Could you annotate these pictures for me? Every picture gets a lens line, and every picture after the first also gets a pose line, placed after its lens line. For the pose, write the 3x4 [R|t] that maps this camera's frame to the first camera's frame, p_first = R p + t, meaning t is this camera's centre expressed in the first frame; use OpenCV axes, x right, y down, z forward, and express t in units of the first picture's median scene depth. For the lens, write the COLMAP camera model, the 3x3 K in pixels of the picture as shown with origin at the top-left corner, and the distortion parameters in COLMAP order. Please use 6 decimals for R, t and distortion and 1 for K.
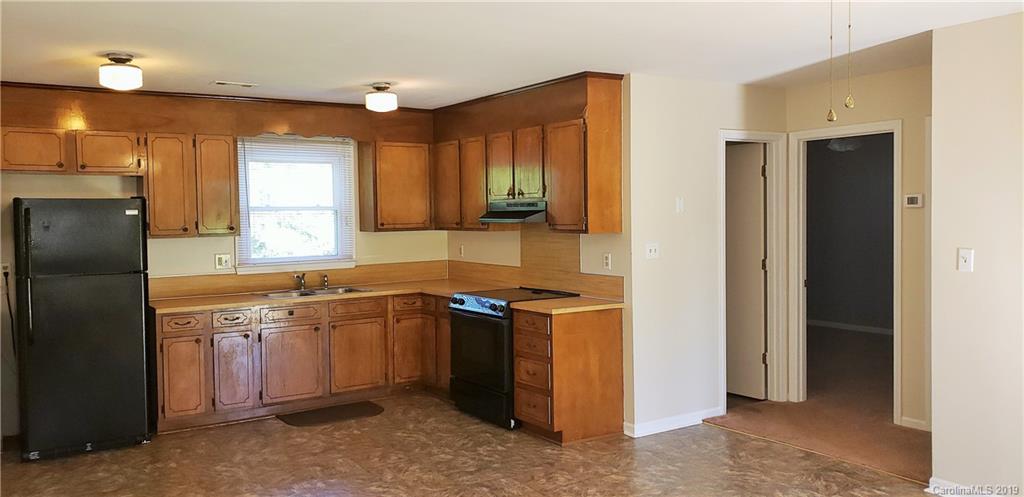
lens RADIAL K [[789.7, 0, 493.7], [0, 789.7, 247.8], [0, 0, 1]] dist [0.031652, 0.007445]
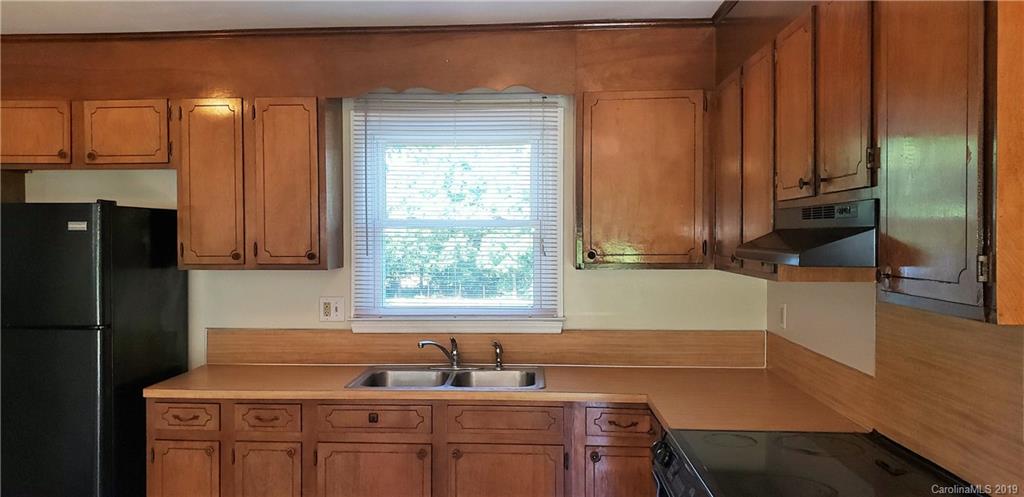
lens RADIAL K [[764.2, 0, 482.8], [0, 764.2, 248.3], [0, 0, 1]] dist [-0.003153, -0.000389]
pose [[0.803629, 0.022425, -0.594708, 0.100196], [-0.037294, 0.999223, -0.012717, -0.026617], [0.593961, 0.032399, 0.803841, 0.600325]]
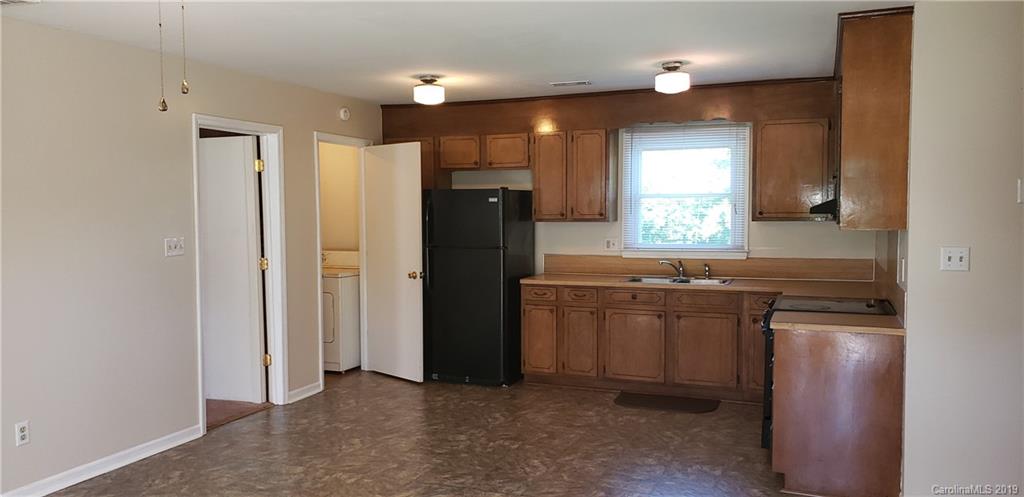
lens RADIAL K [[759.4, 0, 473.5], [0, 759.4, 263.1], [0, 0, 1]] dist [0.064758, -0.001617]
pose [[0.556700, 0.072780, -0.827519, 0.429330], [-0.039642, 0.997347, 0.061048, -0.013804], [0.829767, -0.001181, 0.558109, 0.256305]]
